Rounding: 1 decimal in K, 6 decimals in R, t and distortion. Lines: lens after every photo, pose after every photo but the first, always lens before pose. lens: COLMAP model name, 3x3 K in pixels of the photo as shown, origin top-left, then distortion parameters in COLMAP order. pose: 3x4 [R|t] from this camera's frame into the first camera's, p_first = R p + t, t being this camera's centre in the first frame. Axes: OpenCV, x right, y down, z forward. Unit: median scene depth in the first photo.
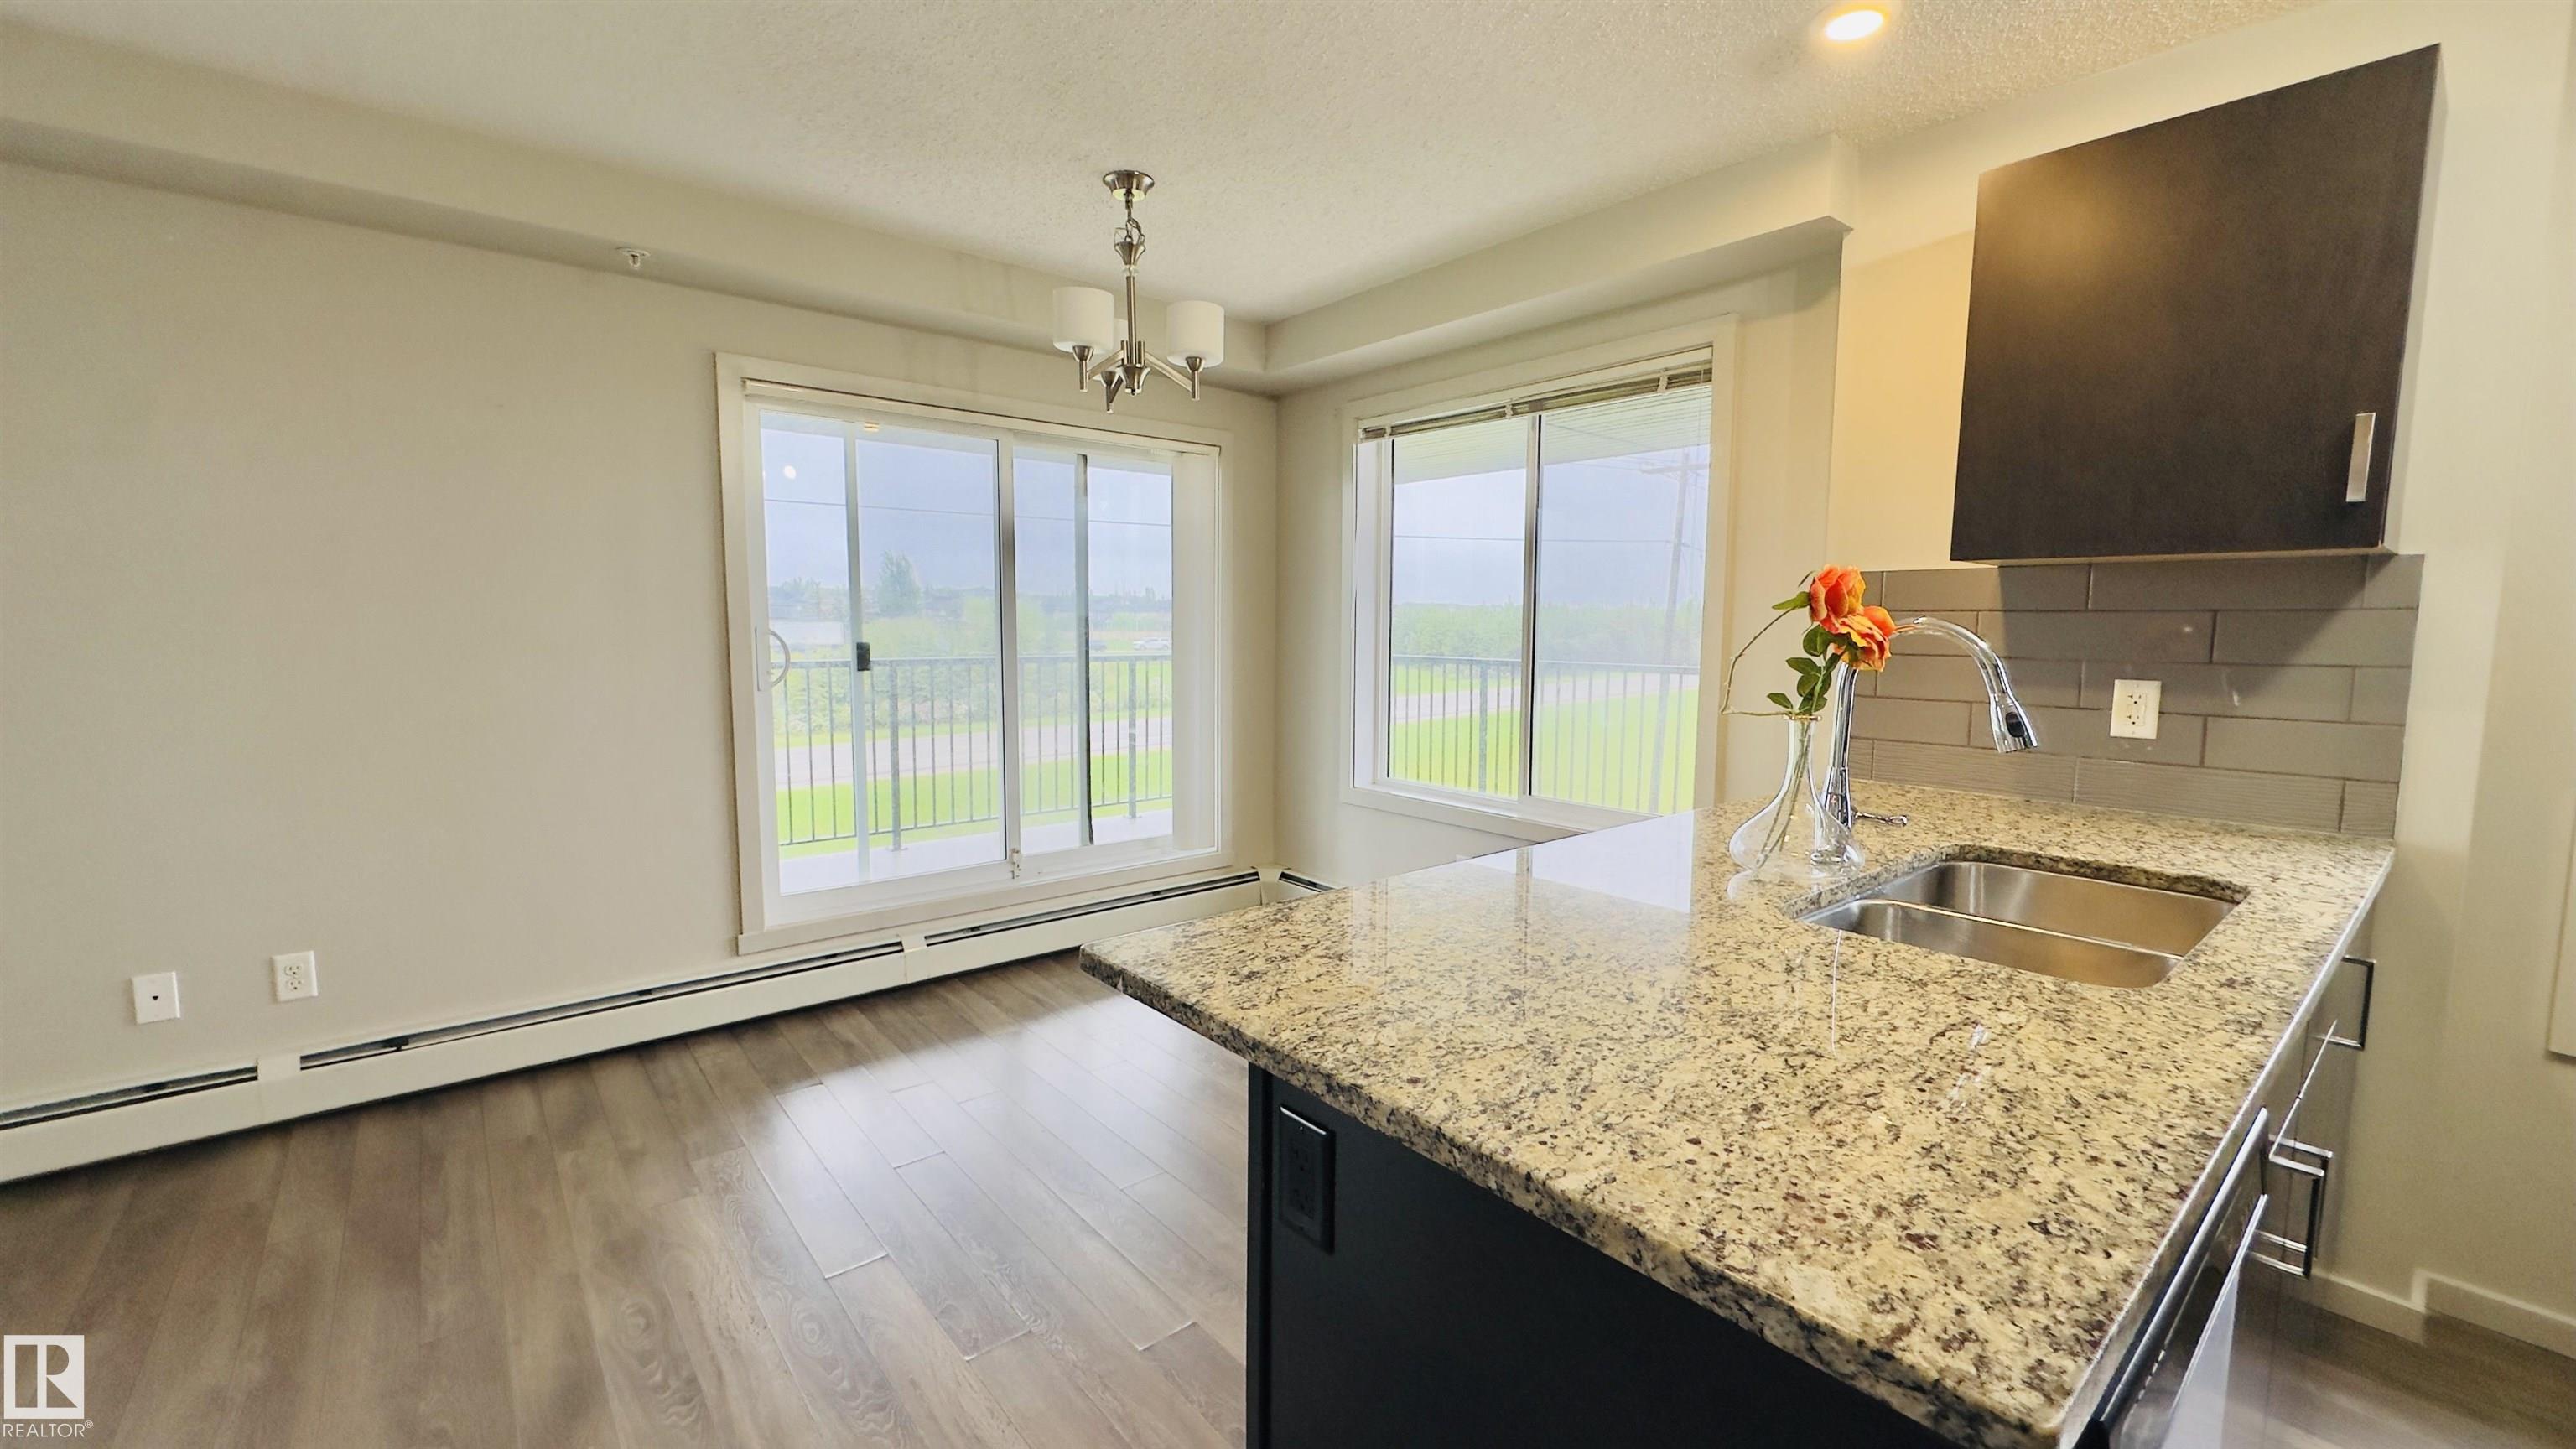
lens RADIAL K [[1028.1, 0, 1288.0], [0, 1028.1, 724.5], [0, 0, 1]] dist [-0.002499, 0.000194]
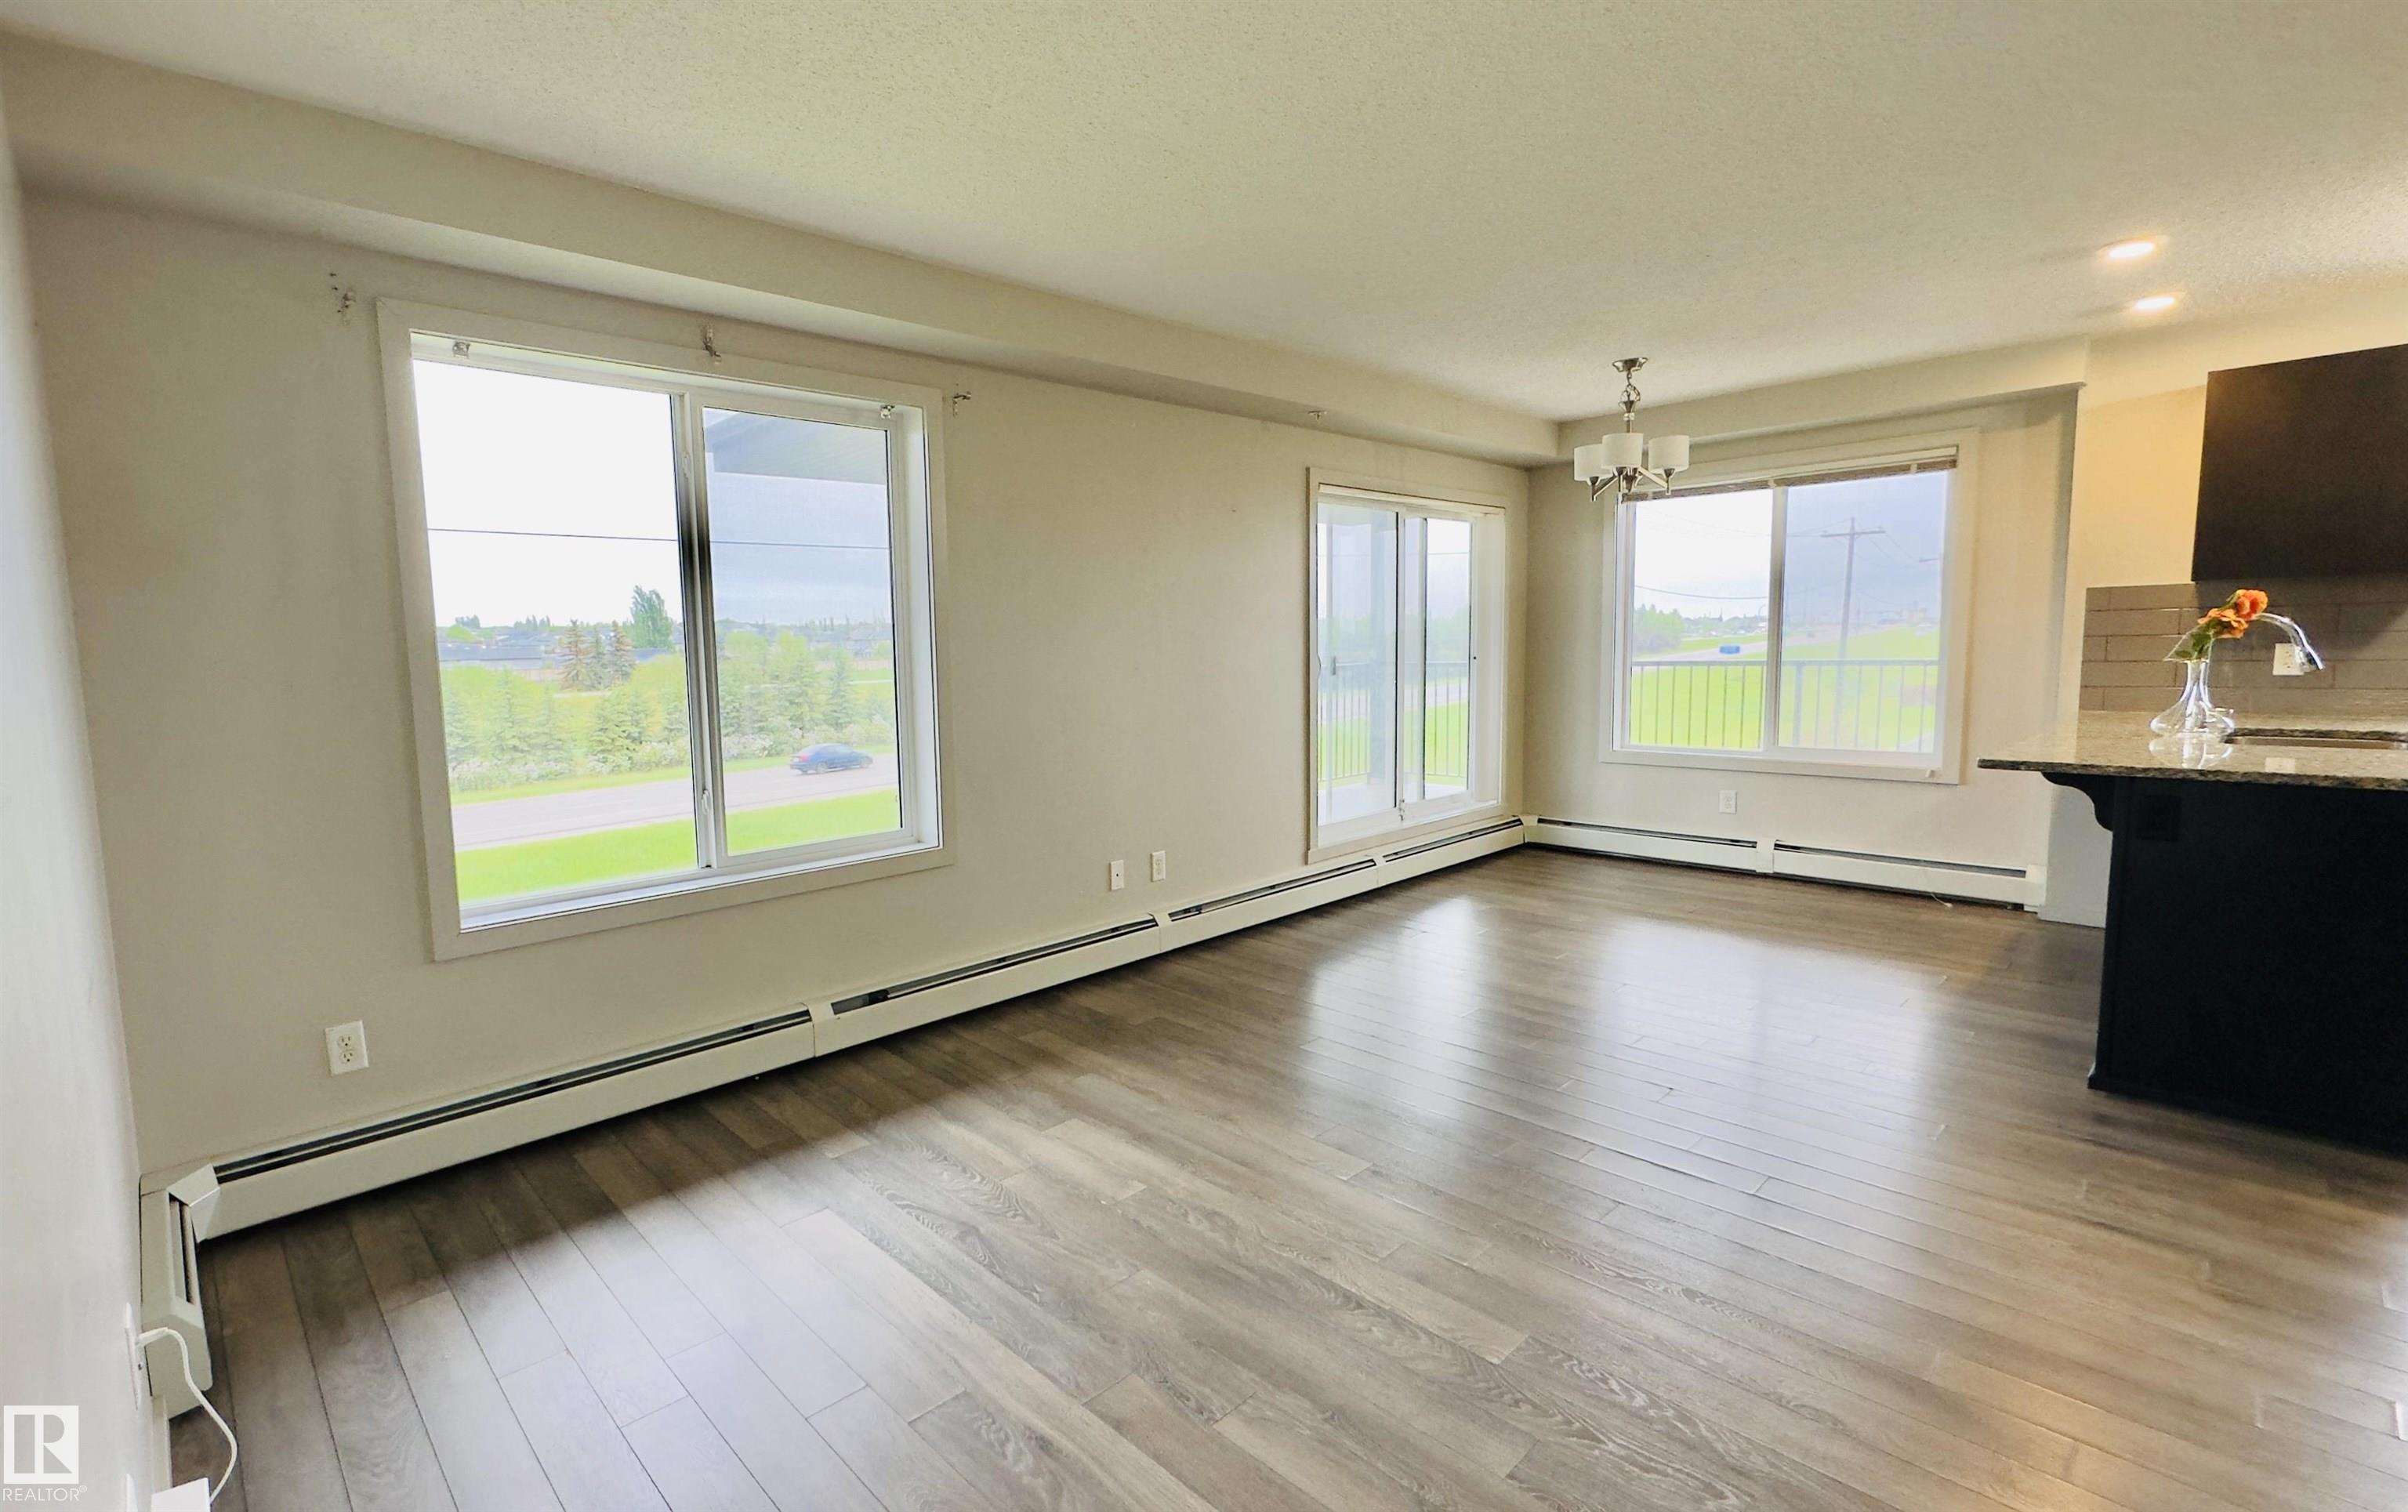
lens RADIAL K [[1075.1, 0, 1069.2], [0, 1075.1, 755.1], [0, 0, 1]] dist [0.000936, -0.000099]
pose [[0.999097, -0.036007, 0.022546, -1.407697], [0.035926, 0.999346, 0.004005, 0.070157], [-0.022675, -0.003191, 0.999738, -0.873692]]
